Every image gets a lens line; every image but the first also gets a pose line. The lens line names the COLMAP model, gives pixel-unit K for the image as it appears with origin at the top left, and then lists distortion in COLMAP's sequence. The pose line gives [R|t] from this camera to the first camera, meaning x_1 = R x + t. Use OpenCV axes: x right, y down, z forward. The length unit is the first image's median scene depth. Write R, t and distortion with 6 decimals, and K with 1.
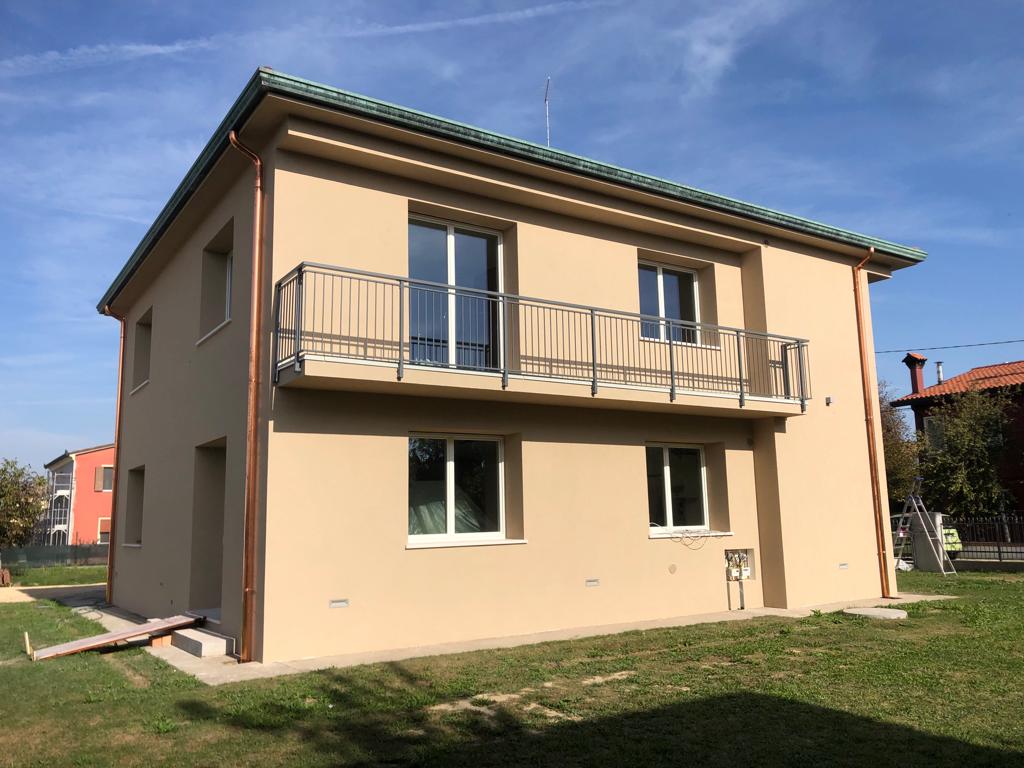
lens RADIAL K [[843.8, 0, 508.4], [0, 843.8, 377.3], [0, 0, 1]] dist [0.070901, -0.097549]
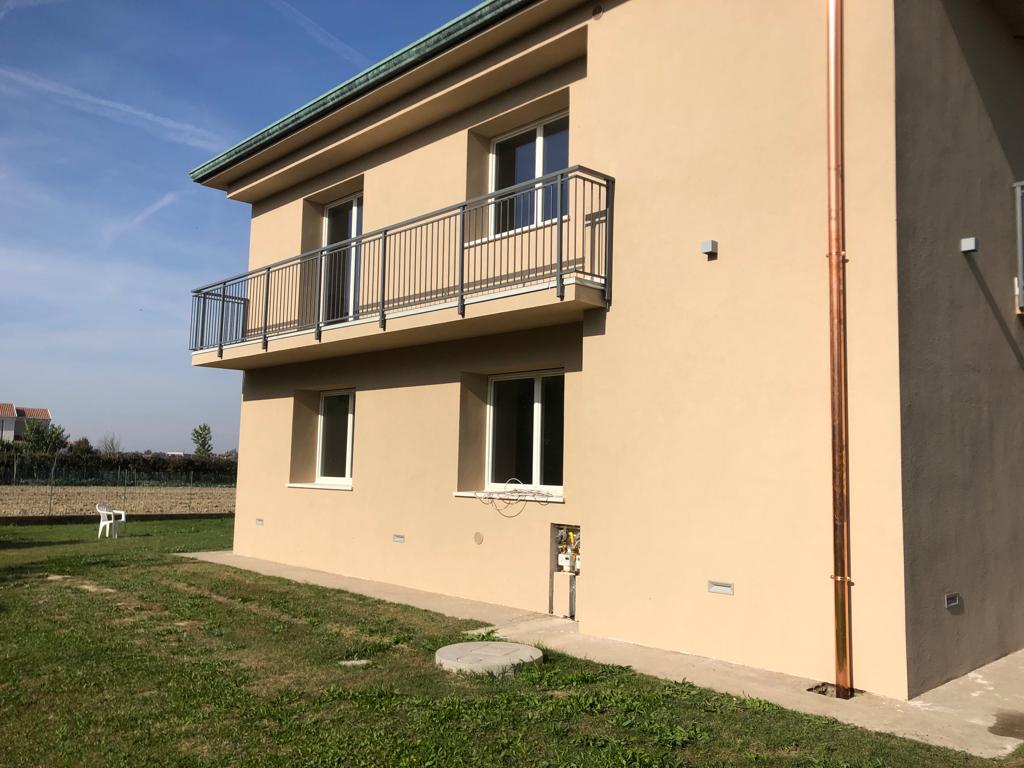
lens RADIAL K [[843.8, 0, 508.4], [0, 843.8, 377.3], [0, 0, 1]] dist [0.070901, -0.097549]
pose [[0.166435, -0.067048, -0.983770, 0.937386], [0.153657, 0.987261, -0.041290, 0.114174], [0.974007, -0.144292, 0.174618, 0.888711]]
